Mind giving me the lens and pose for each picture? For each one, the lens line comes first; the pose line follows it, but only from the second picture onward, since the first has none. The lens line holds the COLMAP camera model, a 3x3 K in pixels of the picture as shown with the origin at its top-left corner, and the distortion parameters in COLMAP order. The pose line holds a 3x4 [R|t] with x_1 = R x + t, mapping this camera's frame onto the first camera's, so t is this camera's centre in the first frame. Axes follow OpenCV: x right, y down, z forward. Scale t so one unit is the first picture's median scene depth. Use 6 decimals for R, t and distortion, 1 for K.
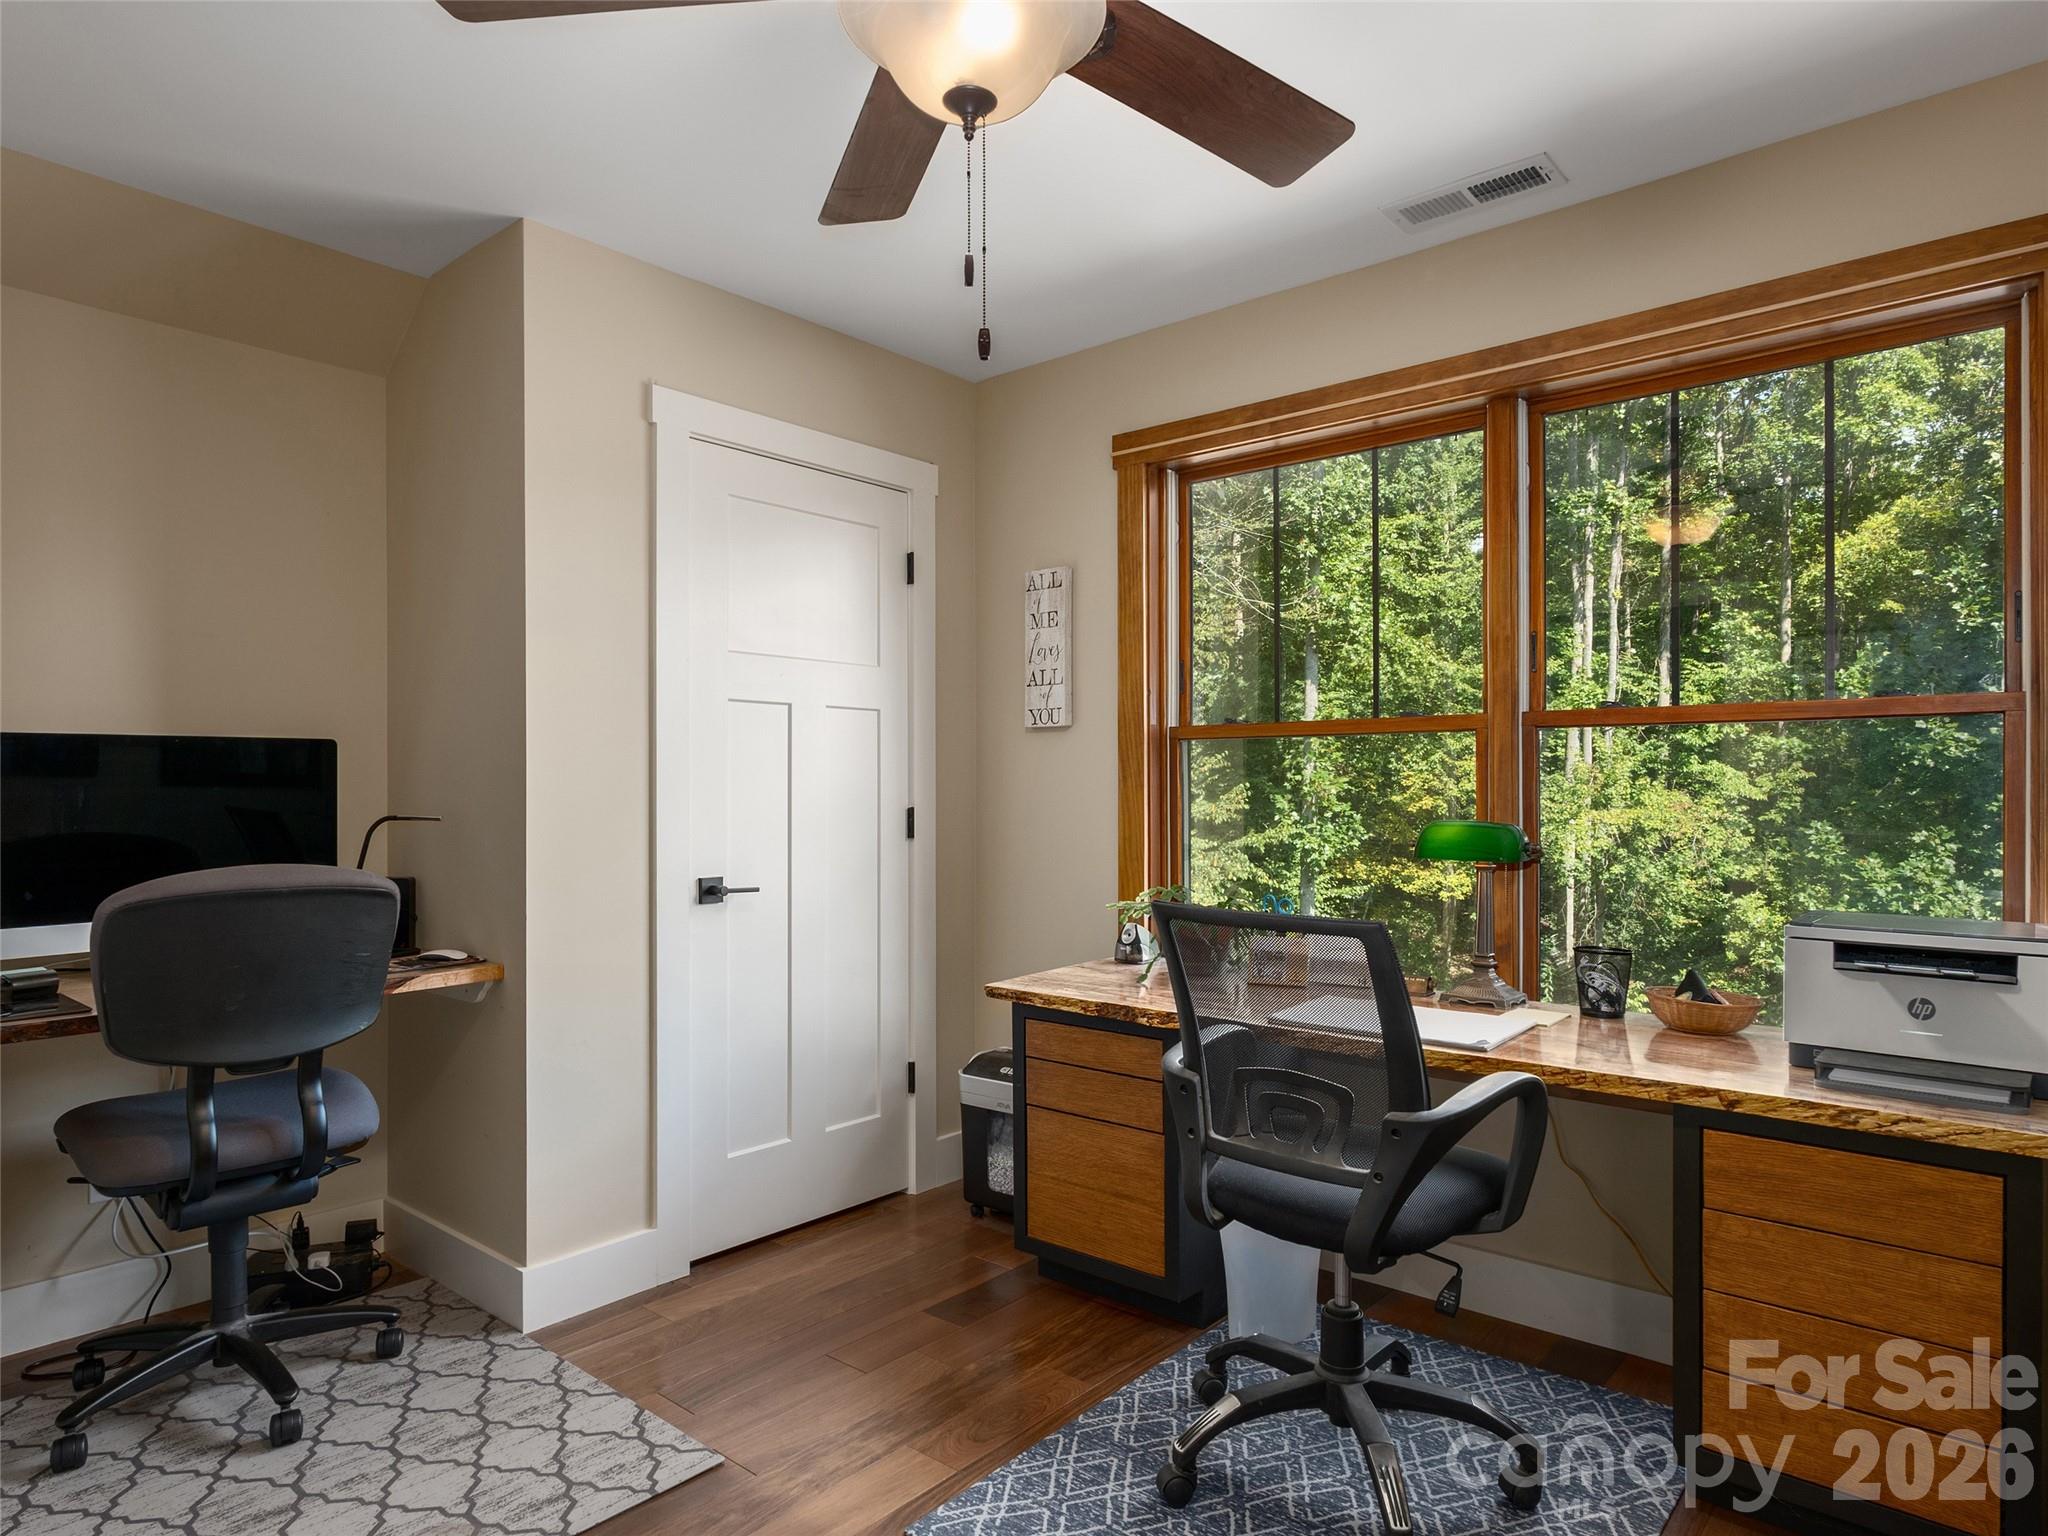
lens RADIAL K [[1229.8, 0, 1021.9], [0, 1229.8, 783.7], [0, 0, 1]] dist [-0.000733, -0.000288]
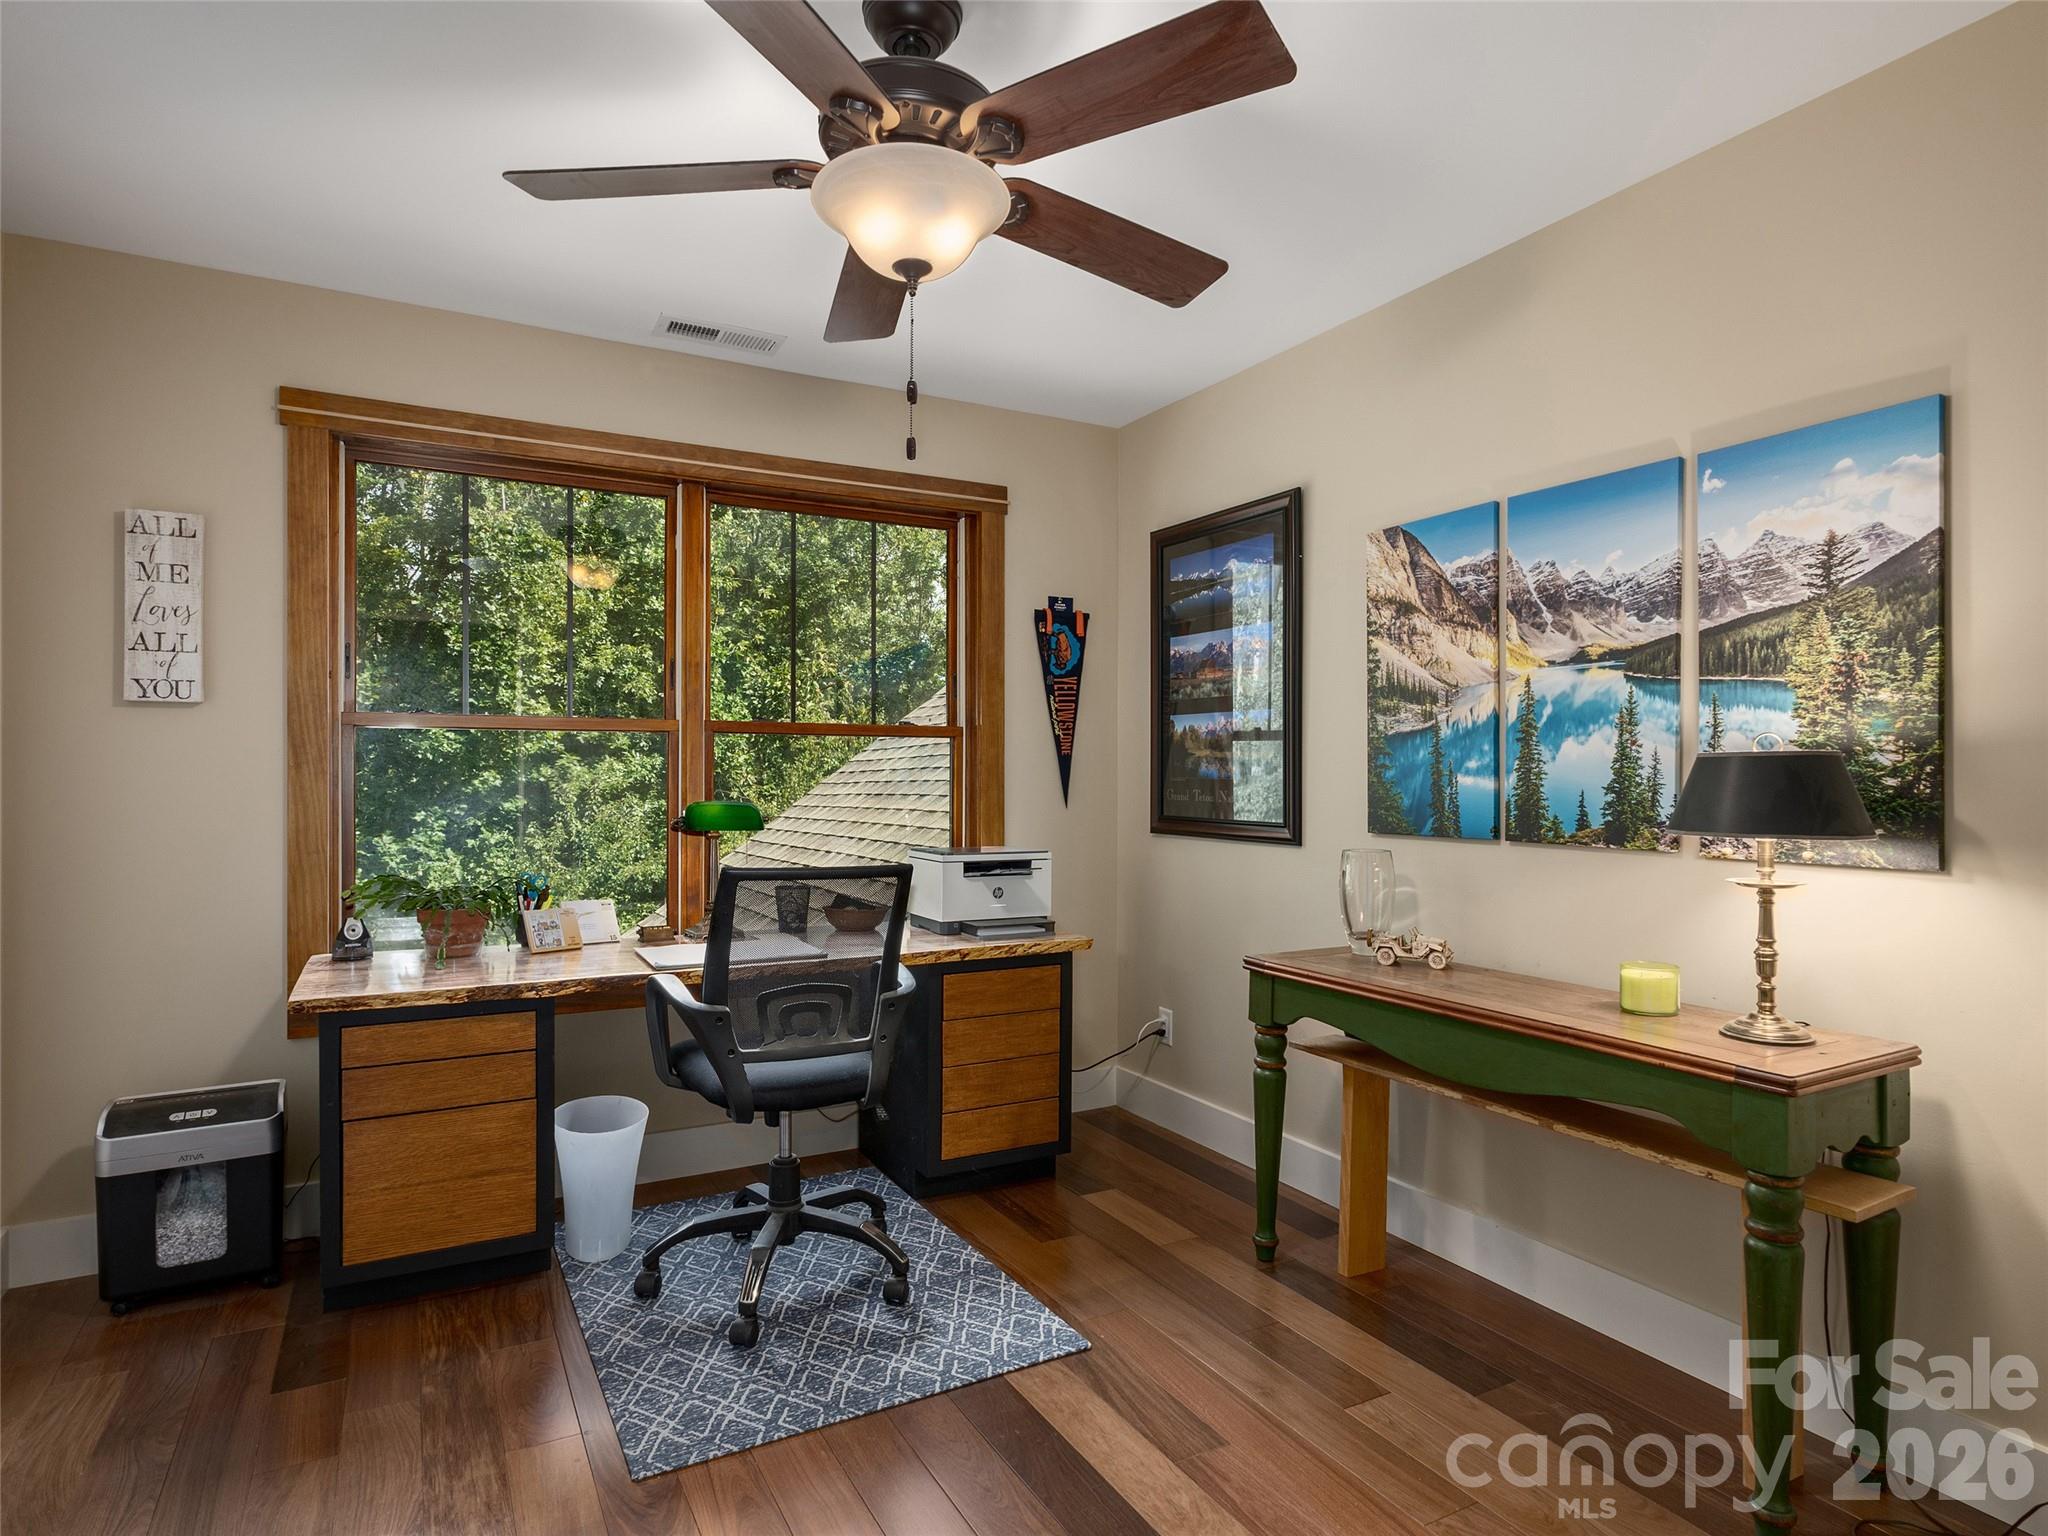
lens RADIAL K [[1117.1, 0, 1020.7], [0, 1117.1, 769.1], [0, 0, 1]] dist [-0.004509, 0.003075]
pose [[0.350677, 0.008543, 0.936458, -0.487733], [-0.005756, 0.999959, -0.006967, 0.001321], [-0.936479, -0.002947, 0.350712, 0.195460]]
